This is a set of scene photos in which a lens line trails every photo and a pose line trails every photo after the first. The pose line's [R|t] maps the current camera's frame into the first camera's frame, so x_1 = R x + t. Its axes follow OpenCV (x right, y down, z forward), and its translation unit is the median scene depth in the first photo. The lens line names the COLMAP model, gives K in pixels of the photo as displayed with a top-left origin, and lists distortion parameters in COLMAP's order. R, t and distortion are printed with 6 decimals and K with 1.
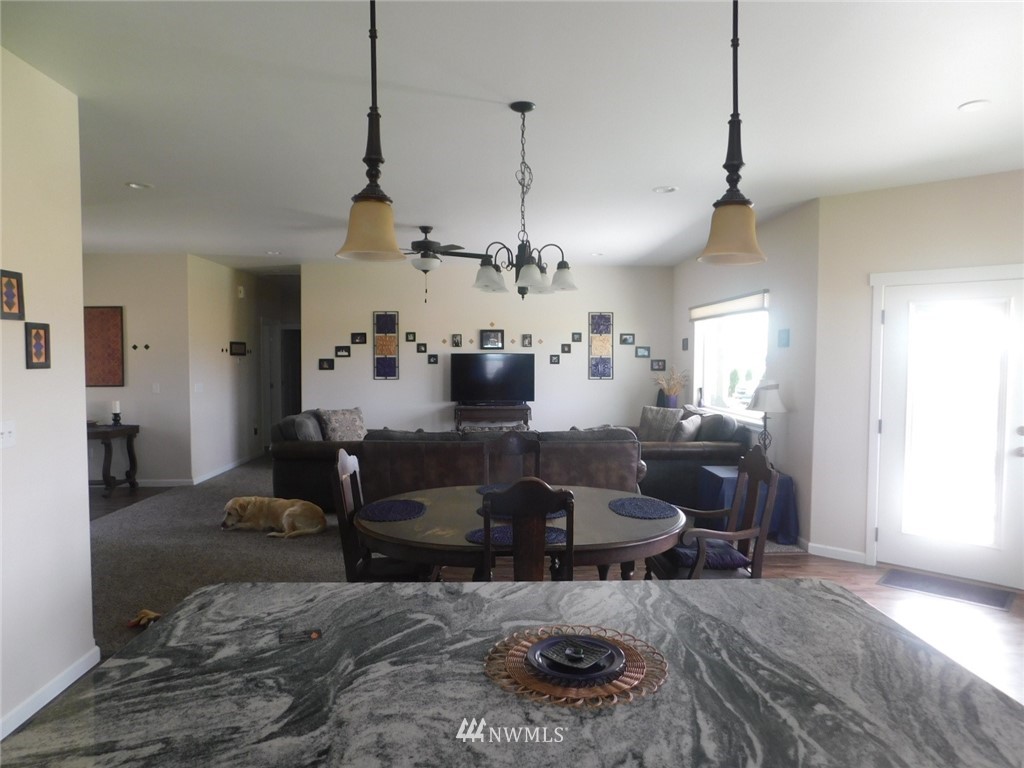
lens RADIAL K [[675.0, 0, 510.8], [0, 675.0, 388.8], [0, 0, 1]] dist [-0.086420, 0.071998]
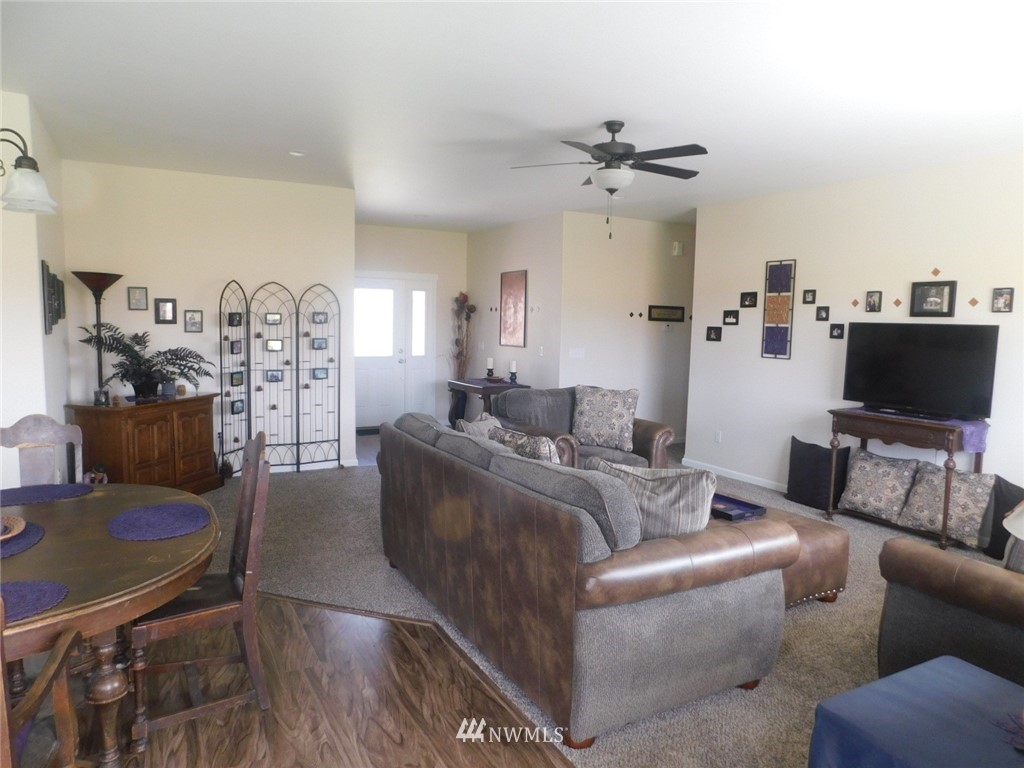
lens RADIAL K [[675.0, 0, 510.8], [0, 675.0, 388.8], [0, 0, 1]] dist [-0.086420, 0.071998]
pose [[0.447736, 0.100403, -0.888511, 0.312163], [-0.067619, 0.994632, 0.078320, -0.018153], [0.891605, 0.025014, 0.452122, 0.443322]]
